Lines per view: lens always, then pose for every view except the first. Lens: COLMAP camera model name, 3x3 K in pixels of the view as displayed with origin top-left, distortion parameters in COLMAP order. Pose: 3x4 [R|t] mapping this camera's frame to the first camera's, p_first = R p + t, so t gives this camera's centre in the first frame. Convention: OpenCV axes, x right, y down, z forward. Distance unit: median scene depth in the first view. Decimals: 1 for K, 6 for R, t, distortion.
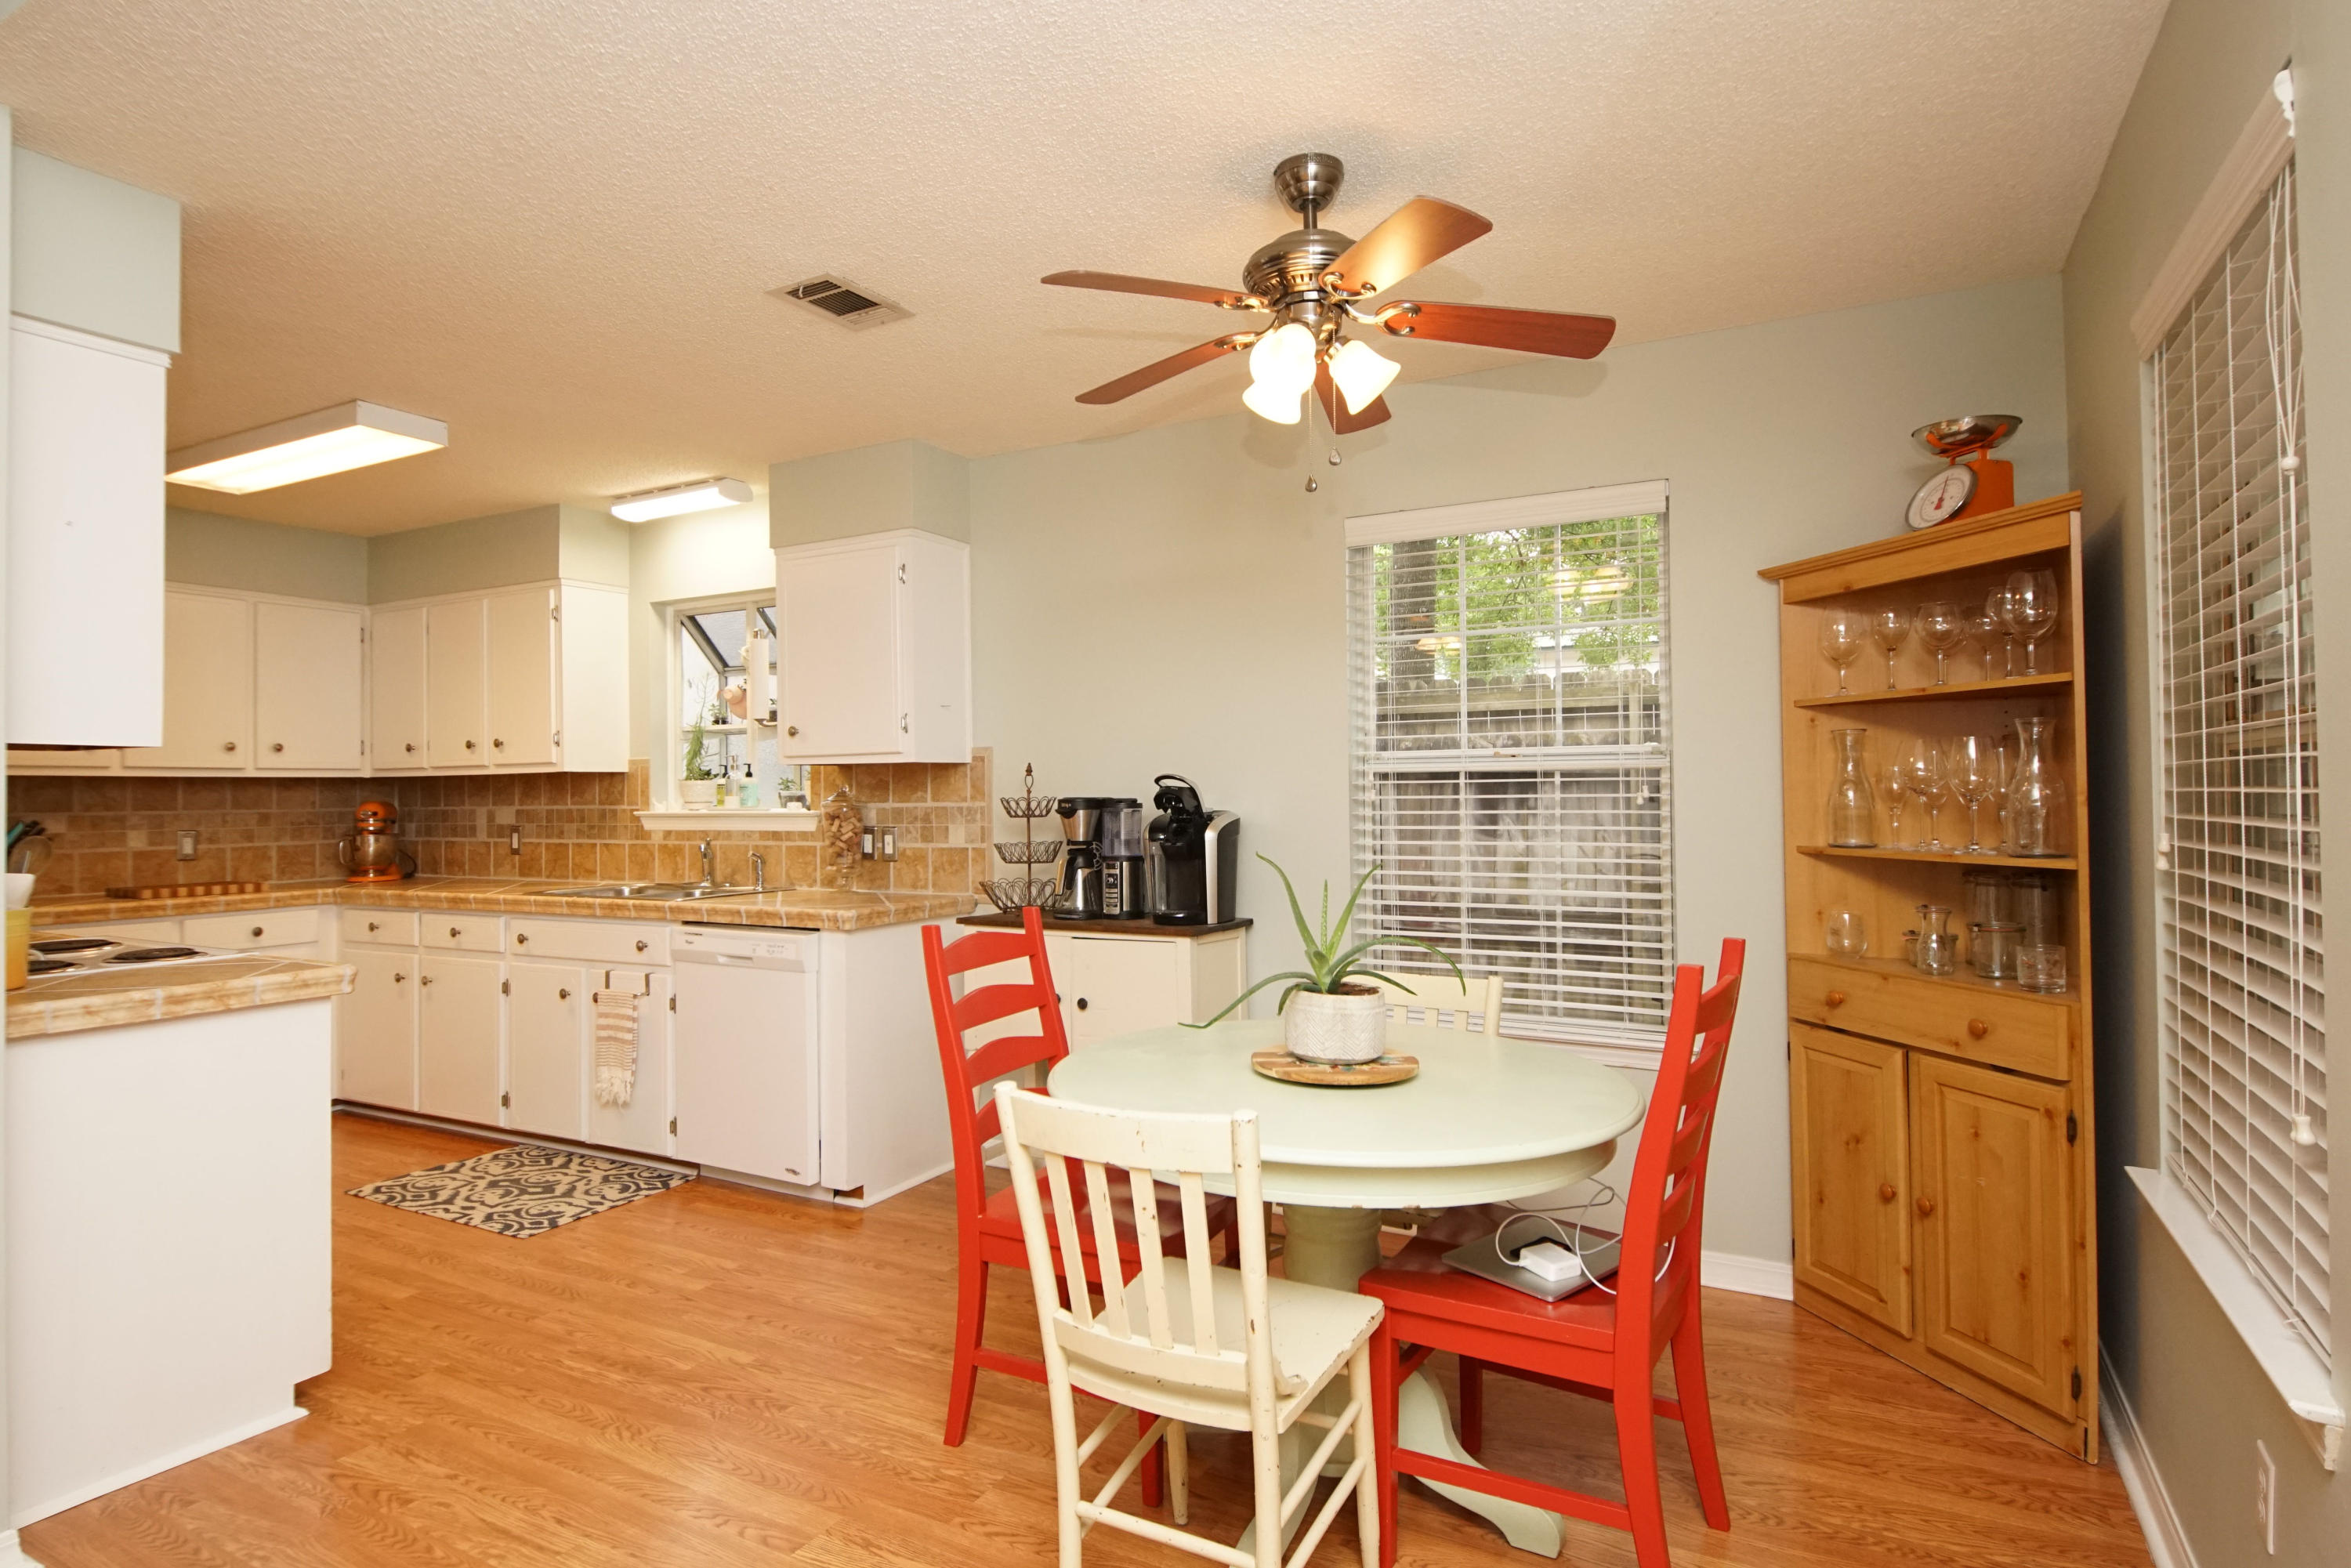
lens RADIAL K [[1259.4, 0, 1158.1], [0, 1259.4, 772.5], [0, 0, 1]] dist [0.041705, -0.041370]
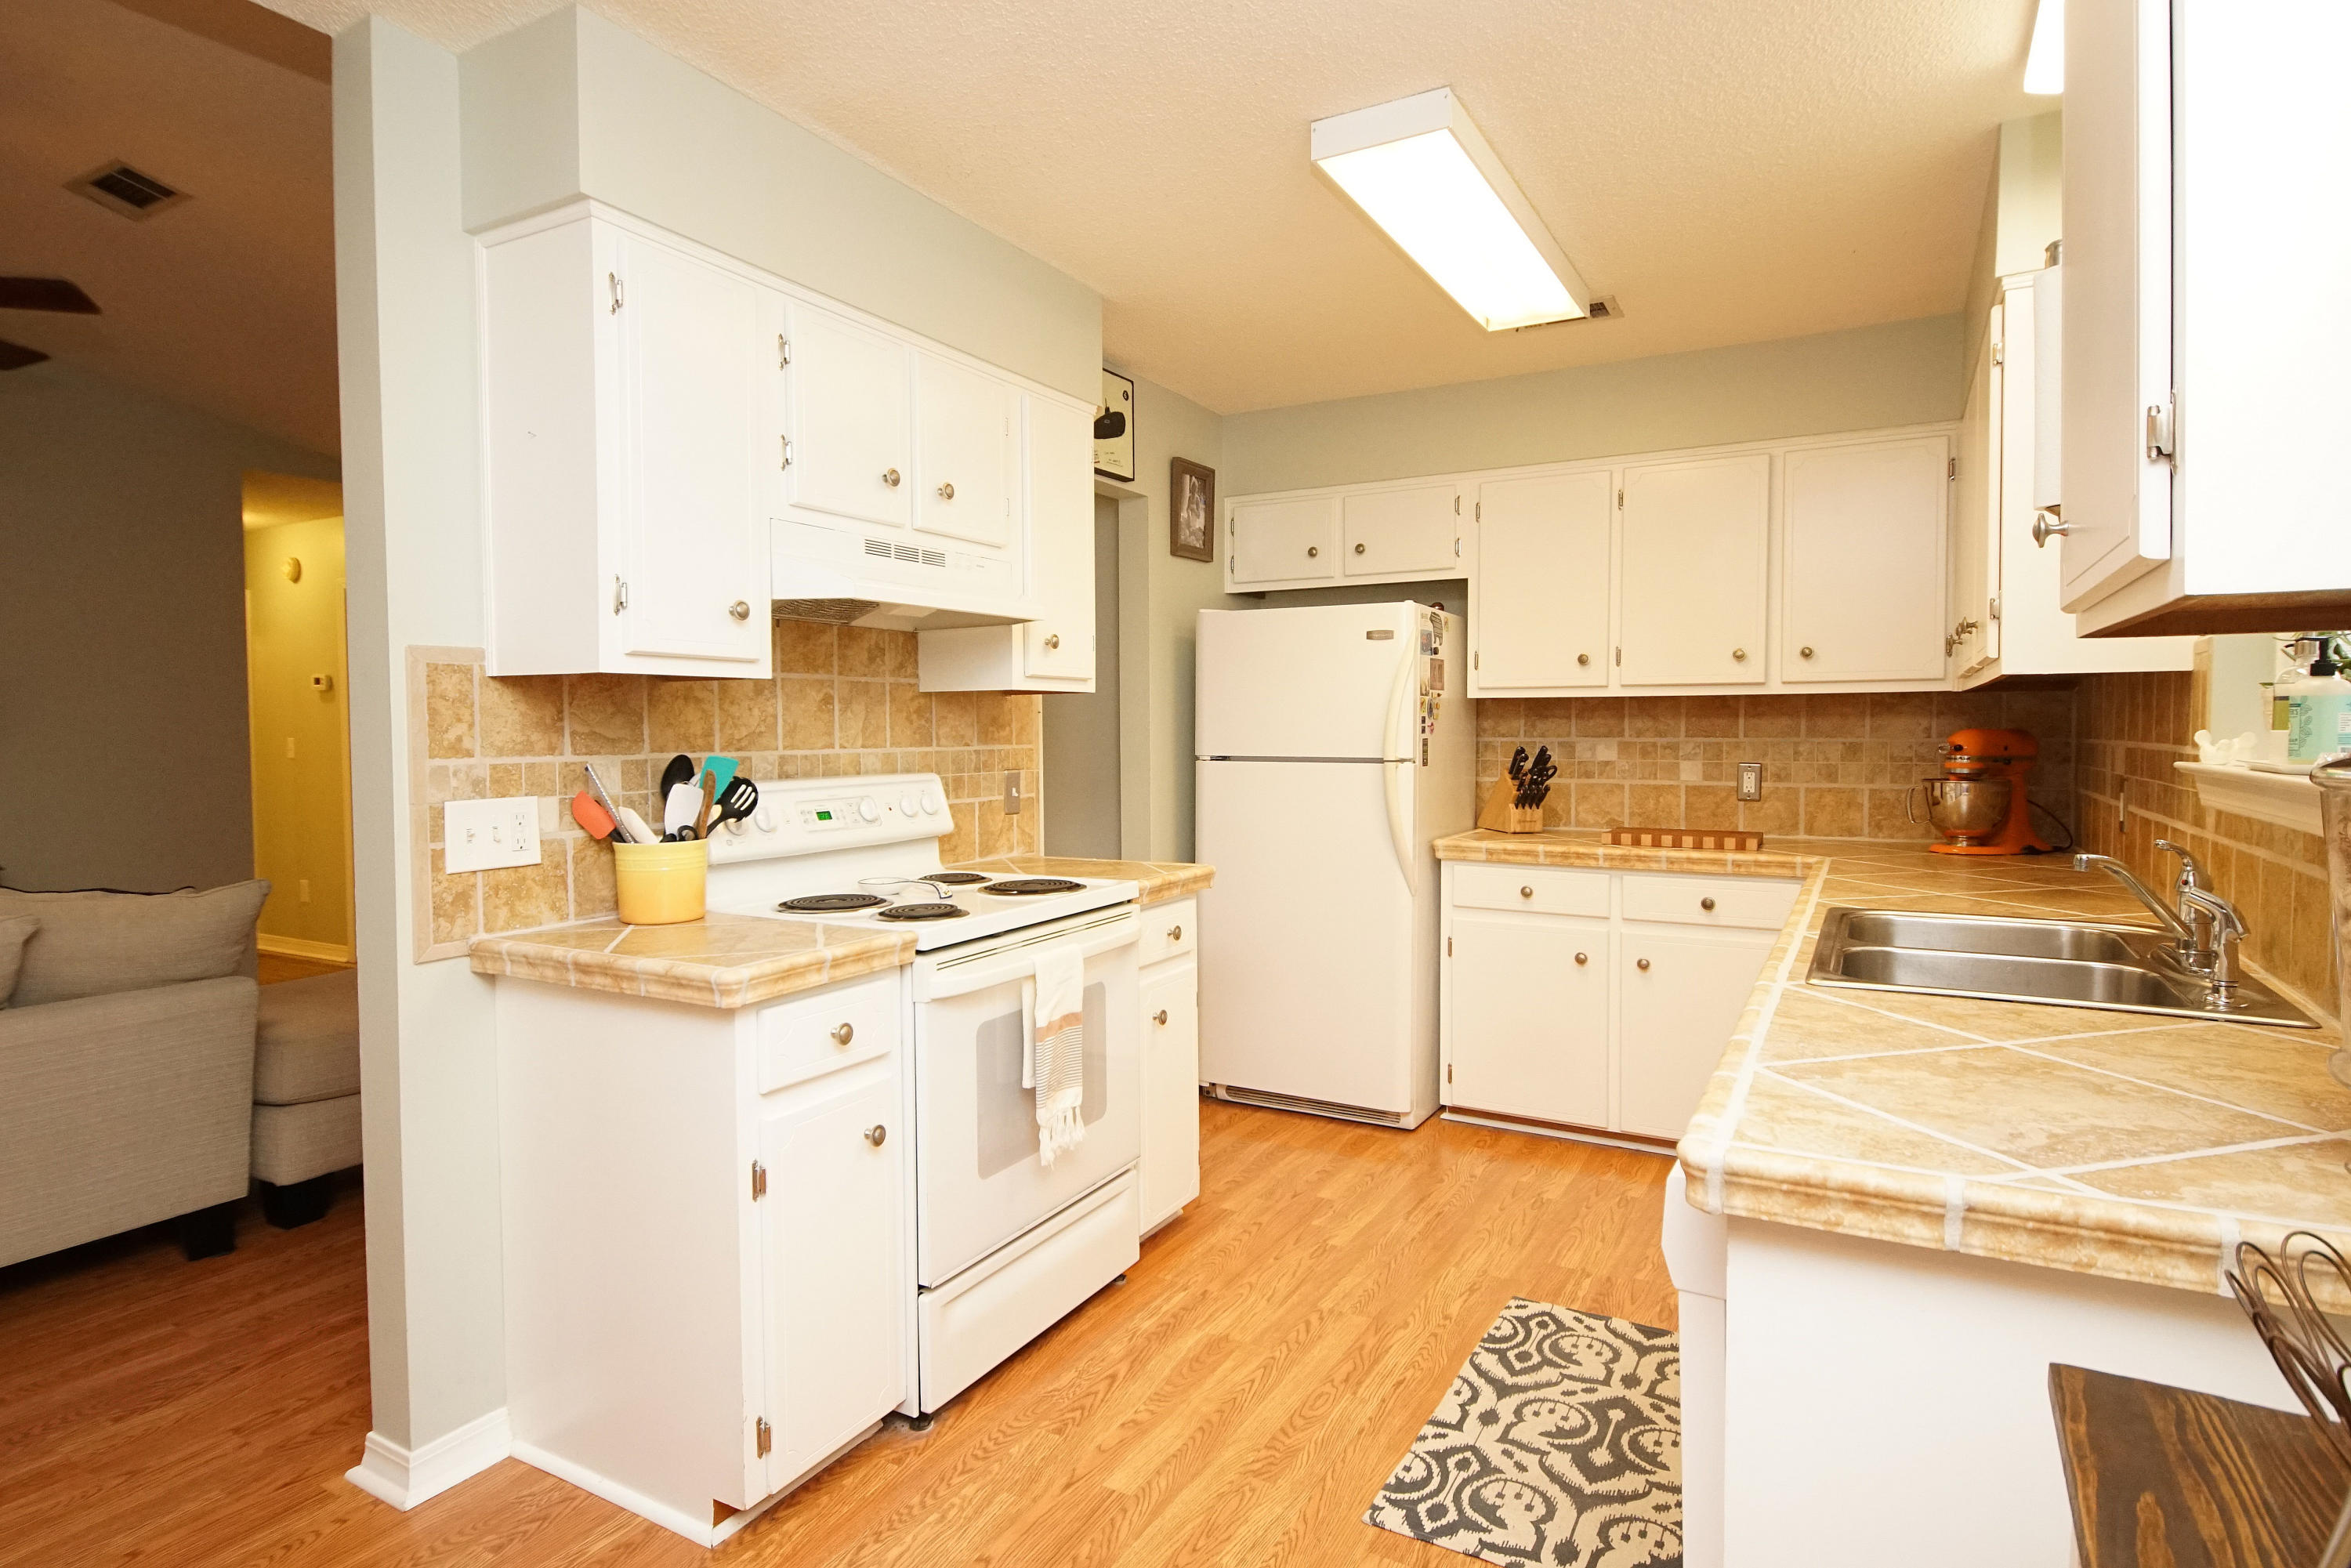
lens RADIAL K [[1259.4, 0, 1158.1], [0, 1259.4, 772.5], [0, 0, 1]] dist [0.041705, -0.041370]
pose [[-0.016758, 0.047494, -0.998731, 0.037773], [0.019995, 0.998687, 0.047156, 0.008421], [0.999660, -0.019180, -0.017686, 0.796630]]
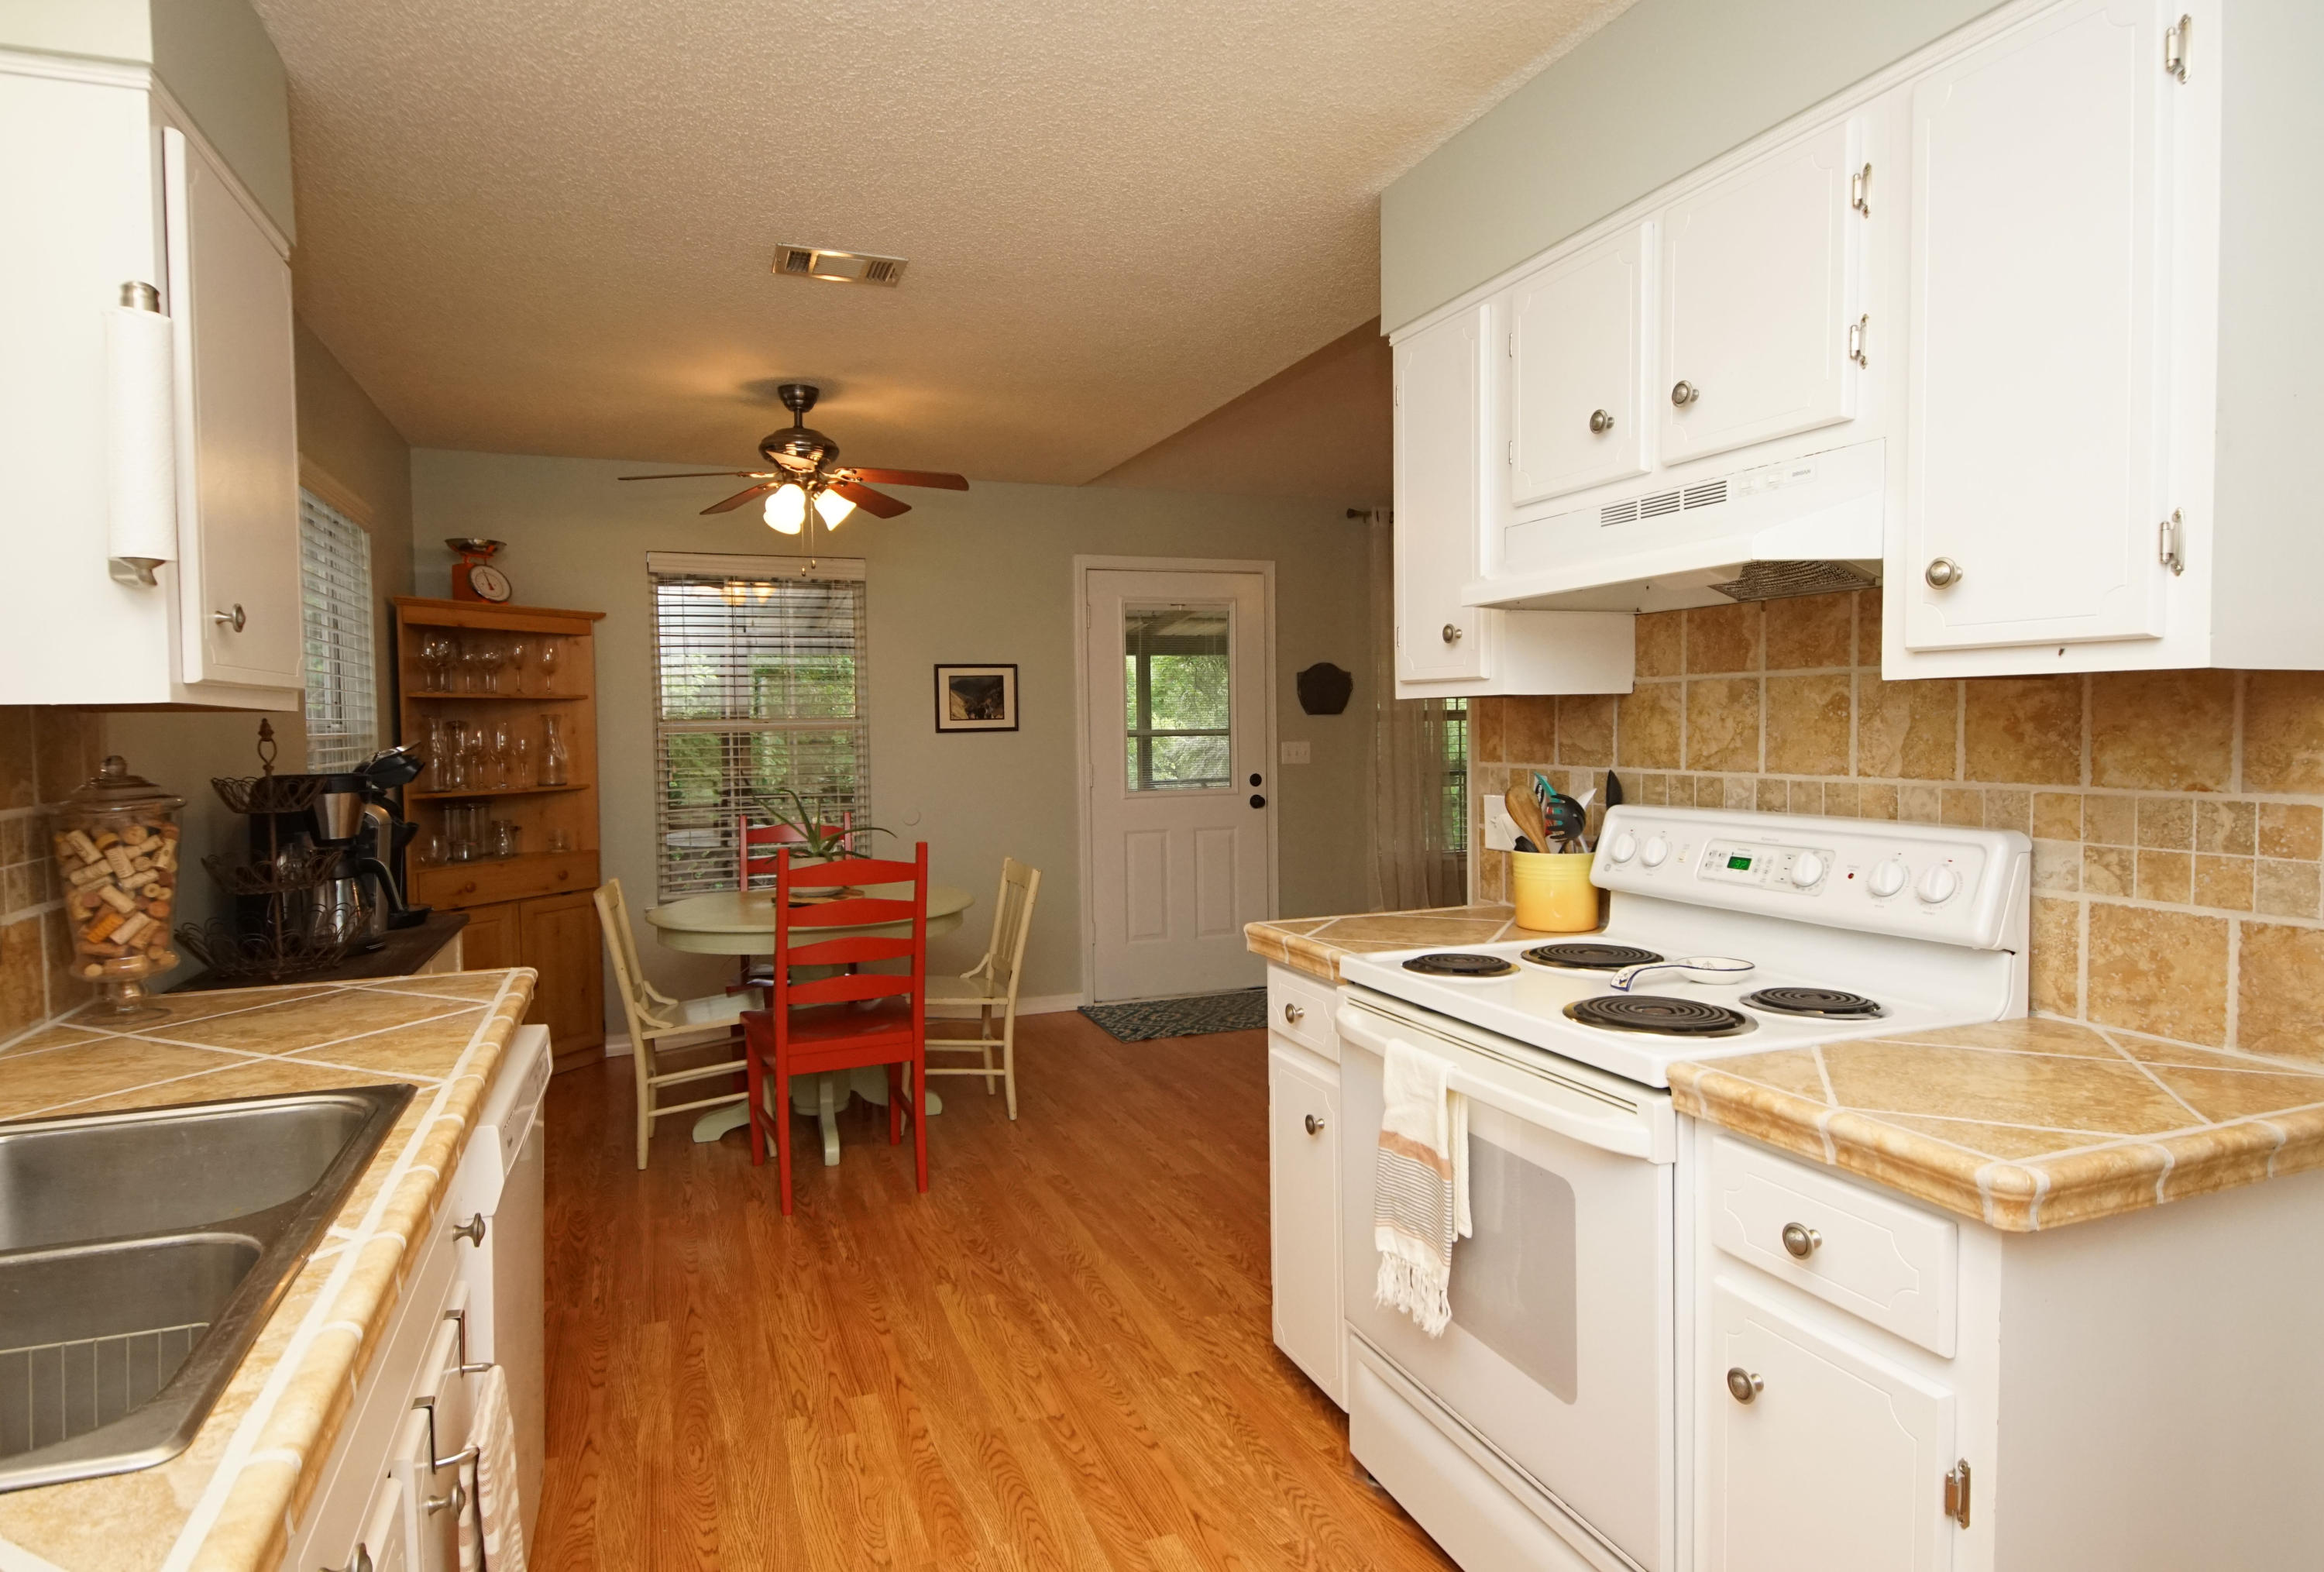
lens RADIAL K [[1263.5, 0, 1126.7], [0, 1263.5, 775.2], [0, 0, 1]] dist [0.044066, -0.047013]
pose [[-0.756468, -0.005128, 0.654010, -0.759391], [0.013863, 0.999619, 0.023872, 0.009366], [-0.653884, 0.027124, -0.756109, 1.137669]]
